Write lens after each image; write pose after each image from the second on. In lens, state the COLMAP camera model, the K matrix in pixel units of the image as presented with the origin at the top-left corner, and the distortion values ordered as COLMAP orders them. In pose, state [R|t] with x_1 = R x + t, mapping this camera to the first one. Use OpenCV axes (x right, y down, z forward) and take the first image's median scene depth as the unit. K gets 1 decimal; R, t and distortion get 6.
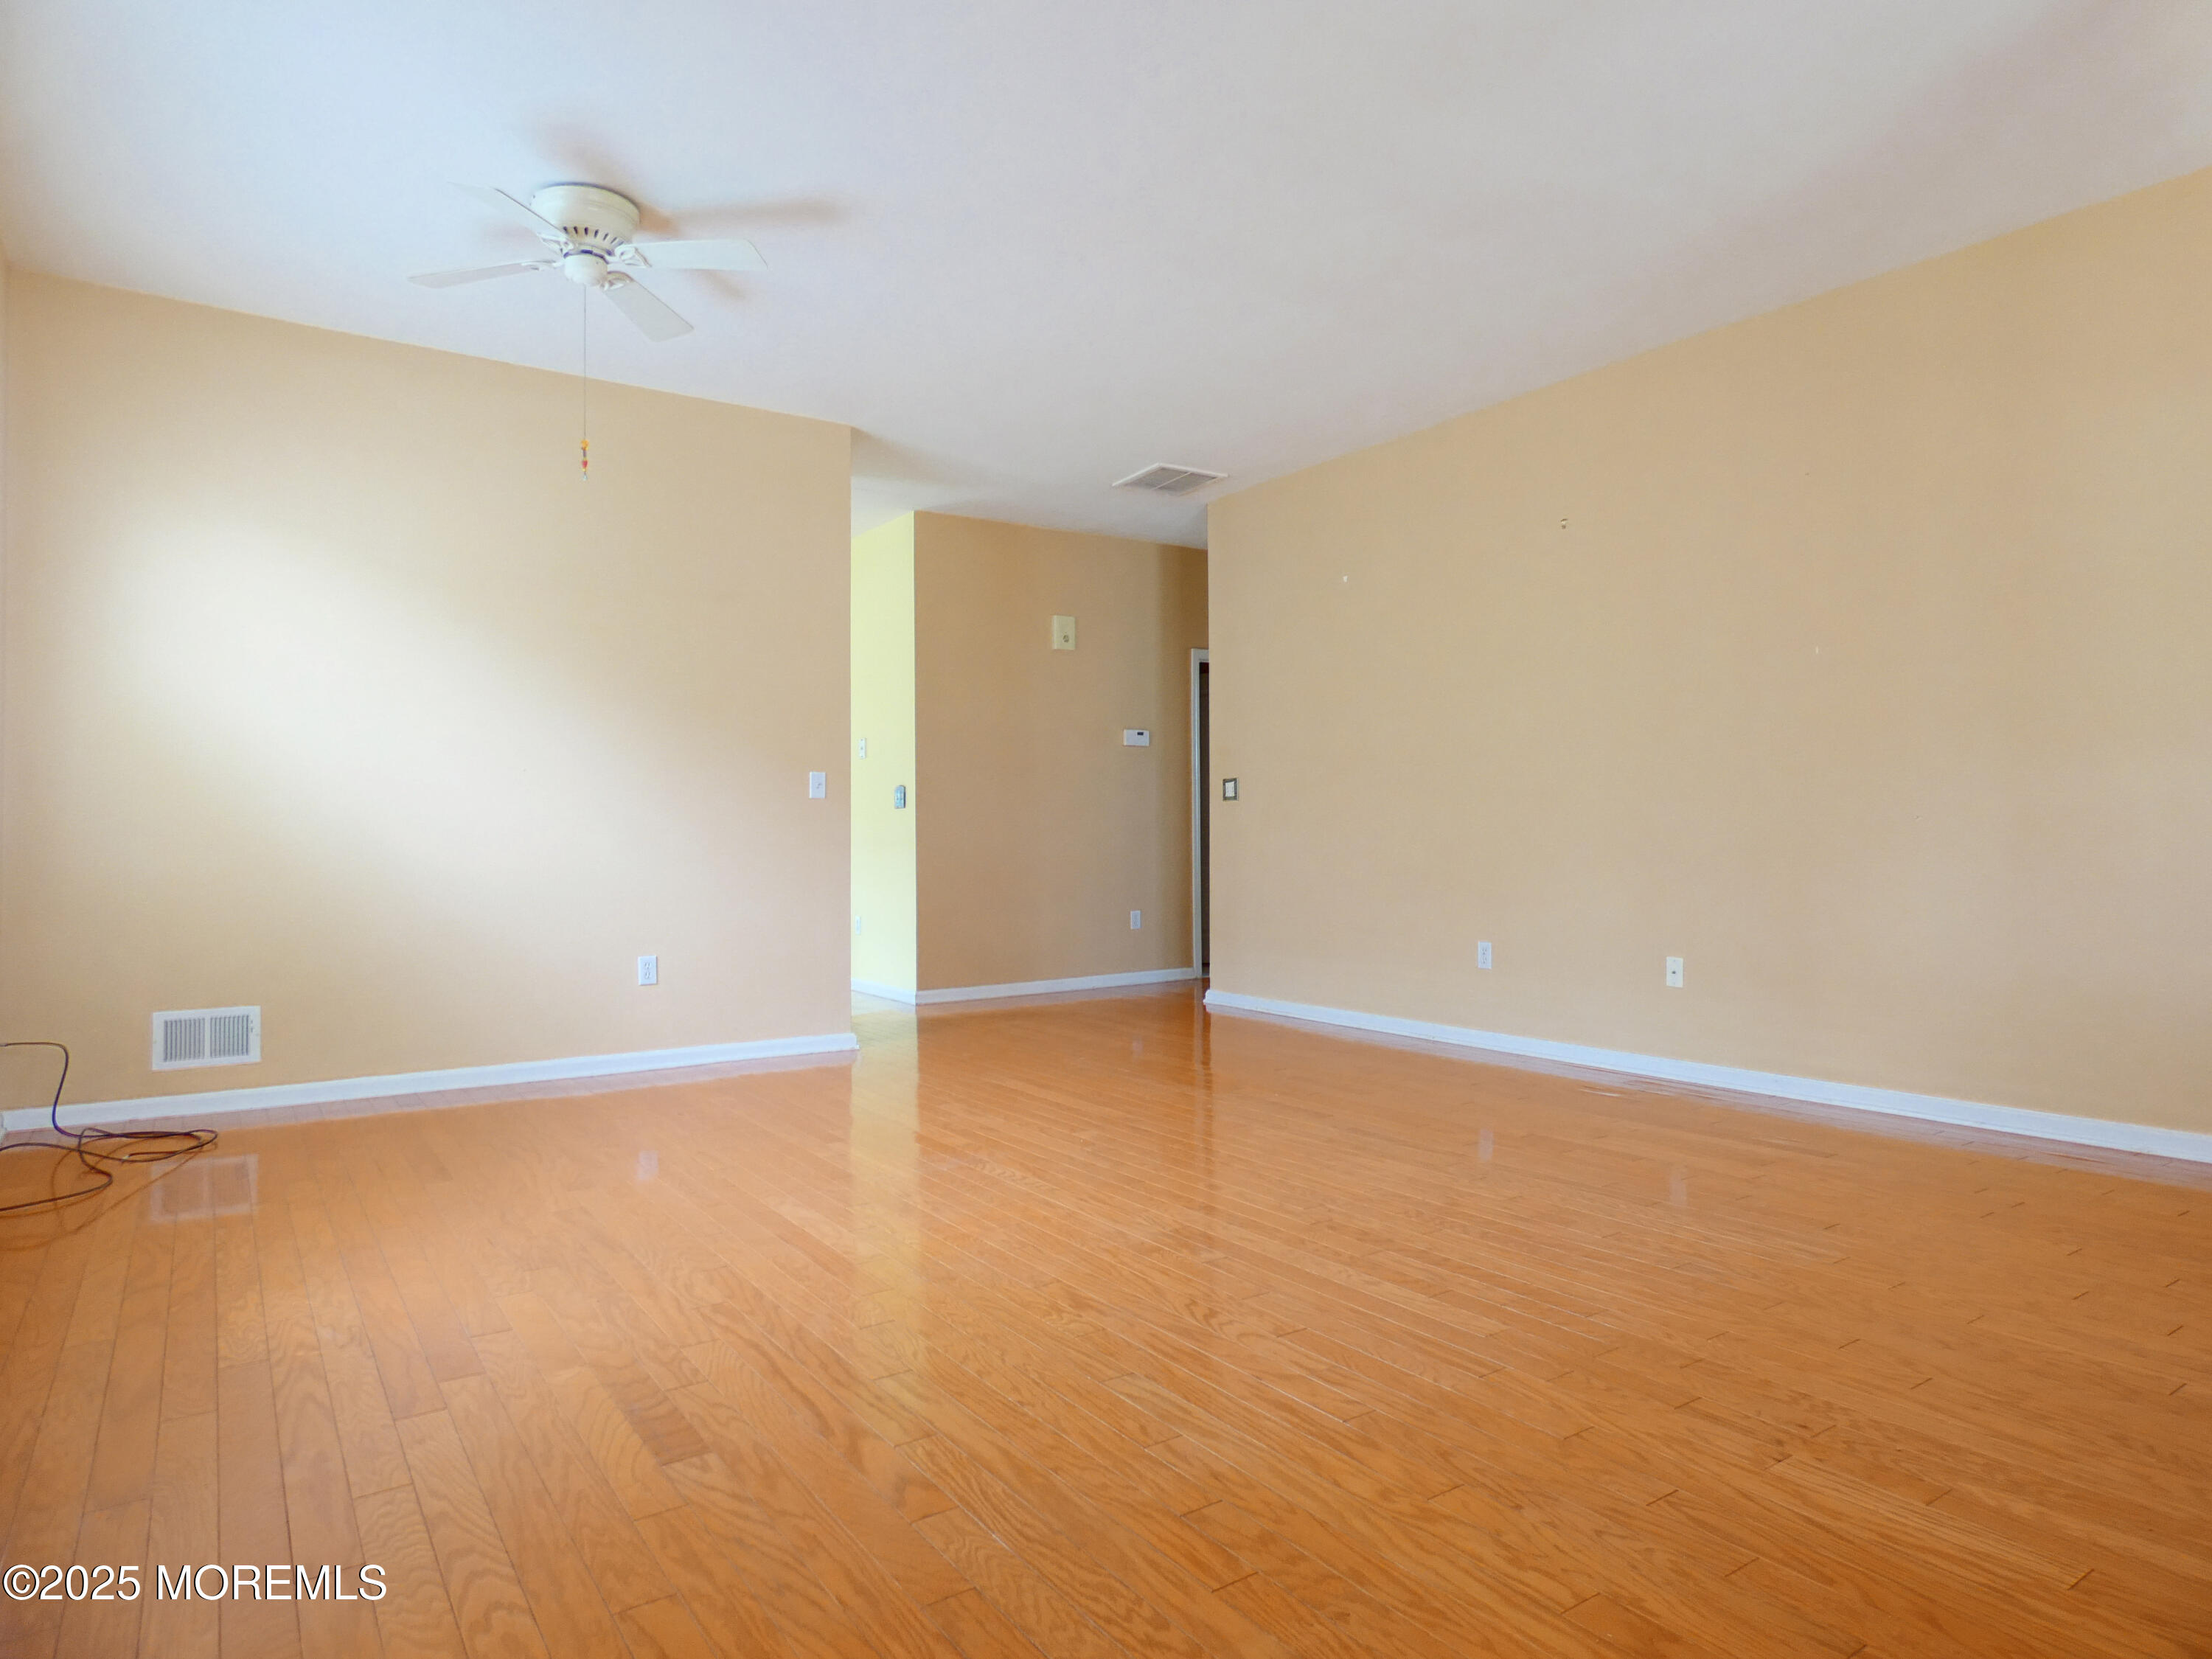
lens RADIAL K [[1332.6, 0, 1118.3], [0, 1332.6, 839.5], [0, 0, 1]] dist [-0.015907, 0.010798]
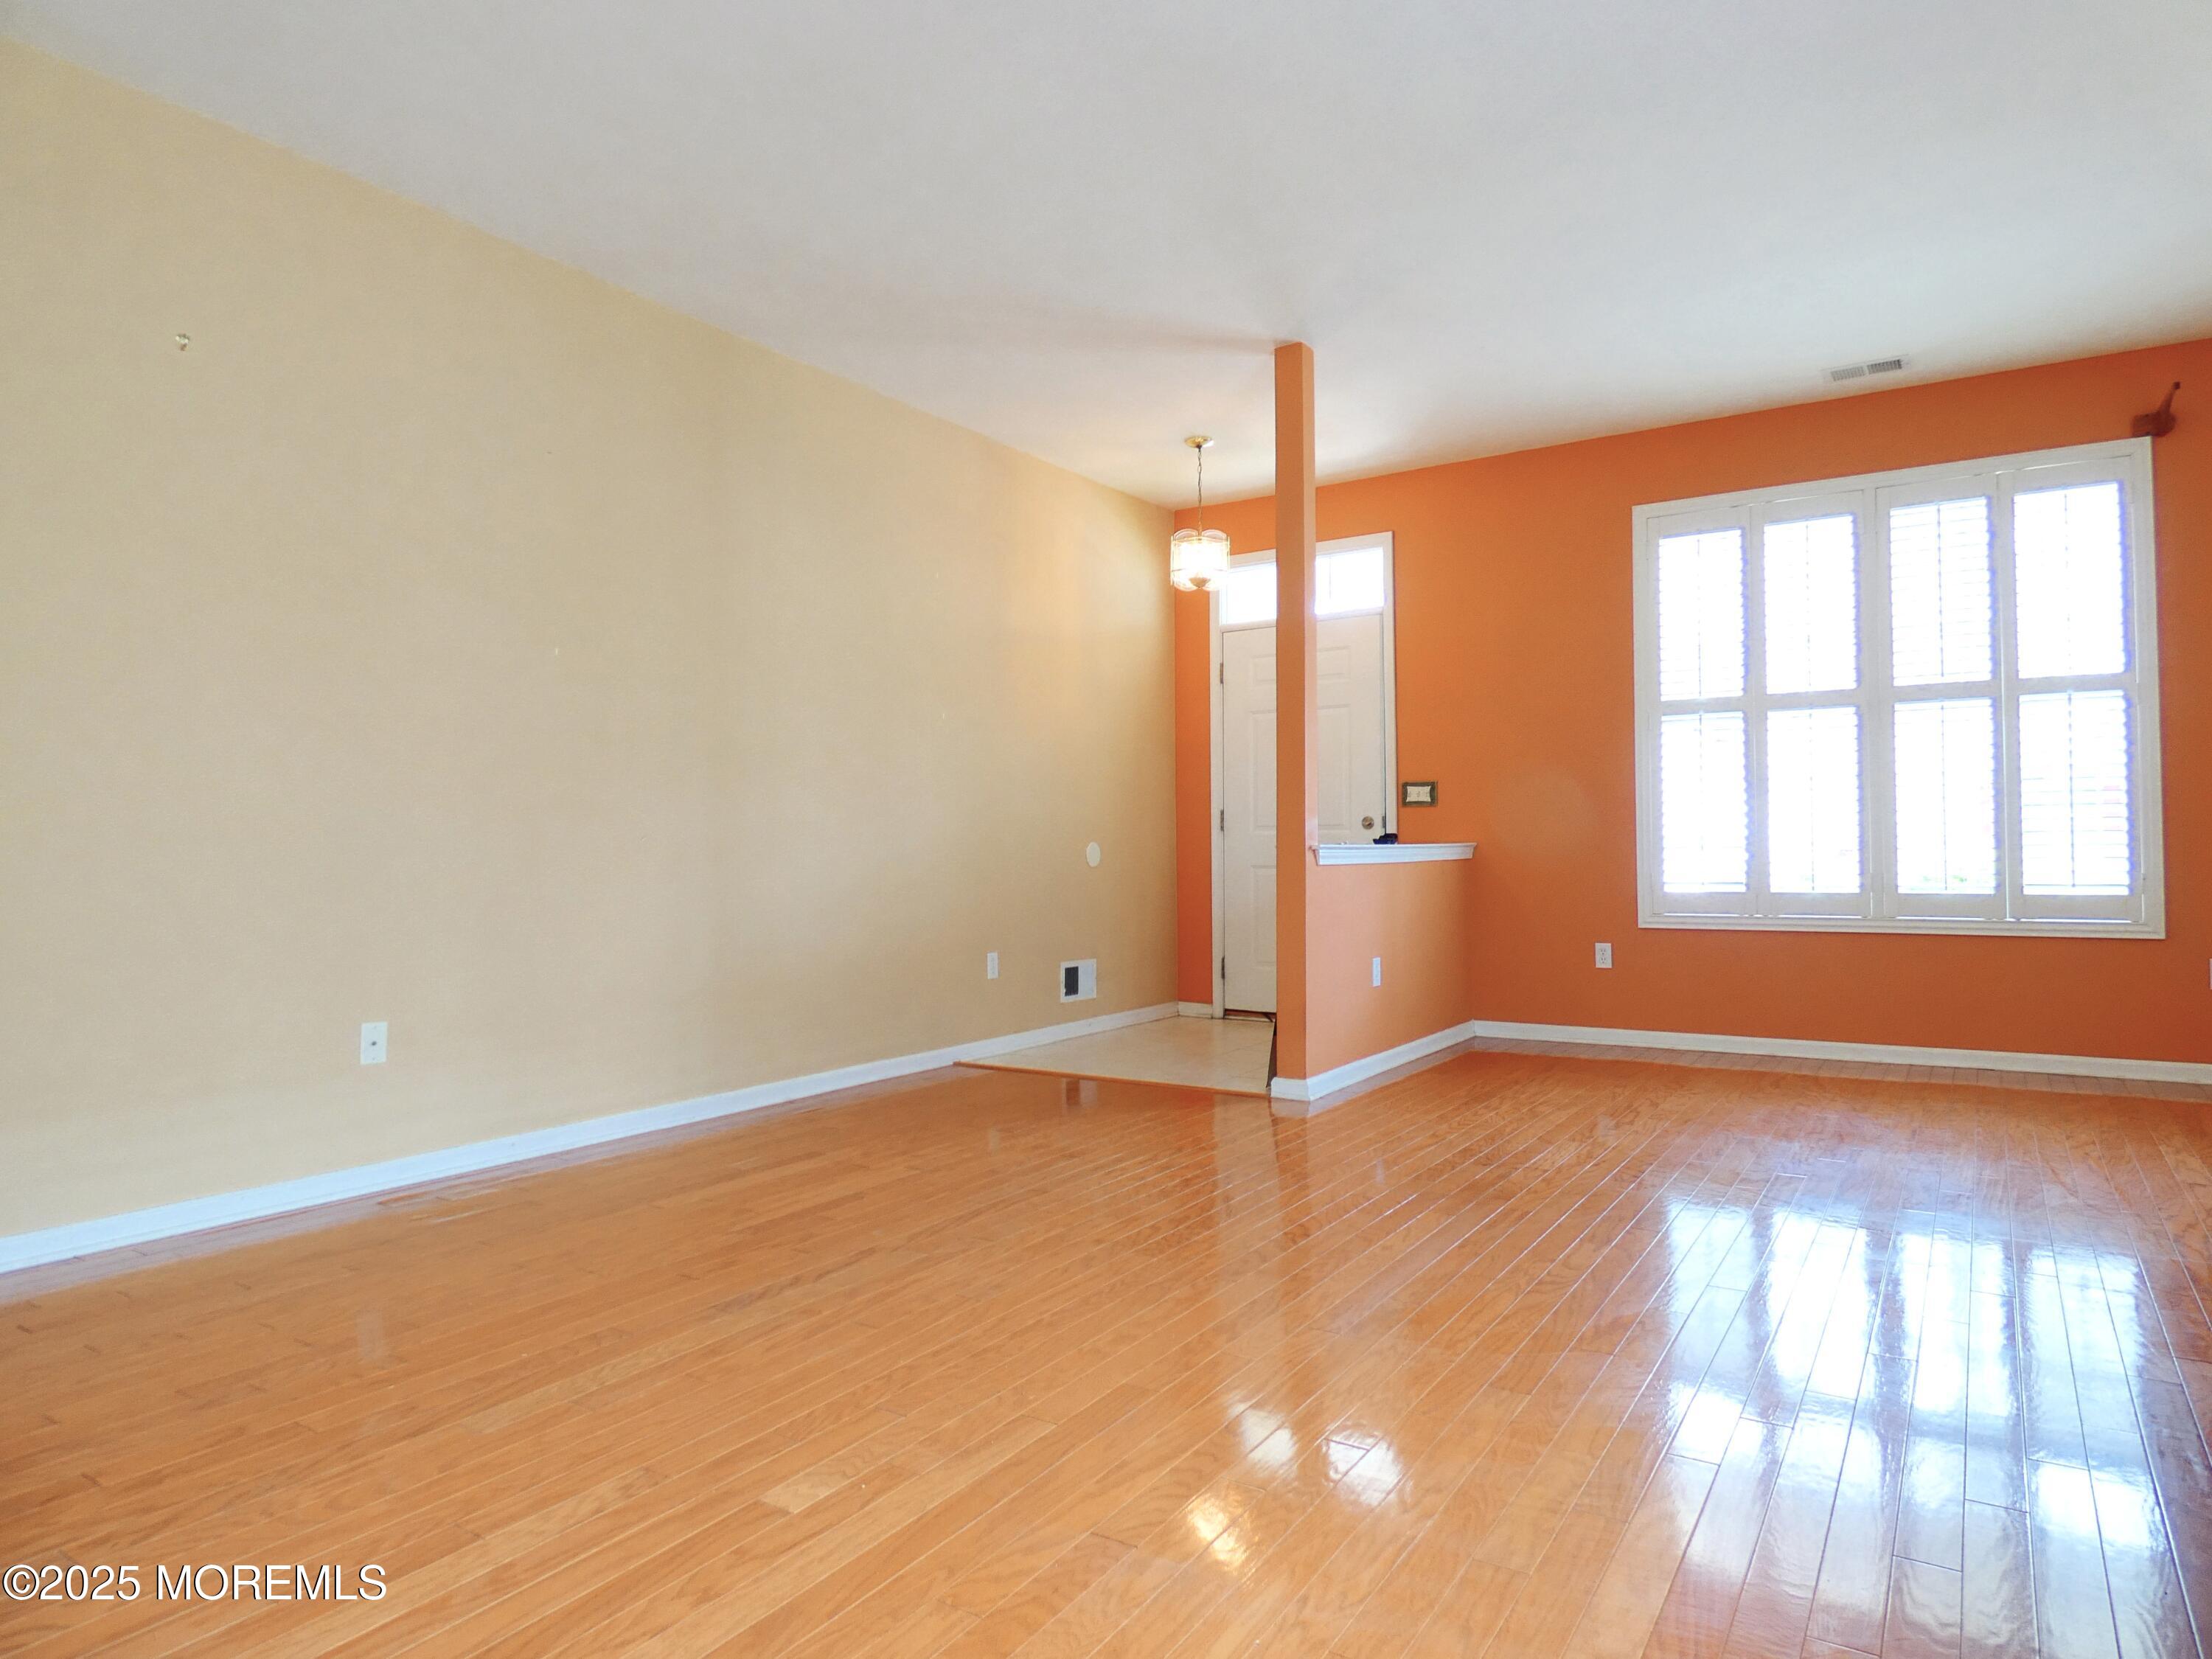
lens RADIAL K [[1332.6, 0, 1115.6], [0, 1332.6, 836.1], [0, 0, 1]] dist [-0.015907, 0.010798]
pose [[-0.377398, 0.015716, 0.925918, -0.413482], [0.016706, 0.999809, -0.010161, -0.000282], [-0.925900, 0.011634, -0.377588, 0.891706]]
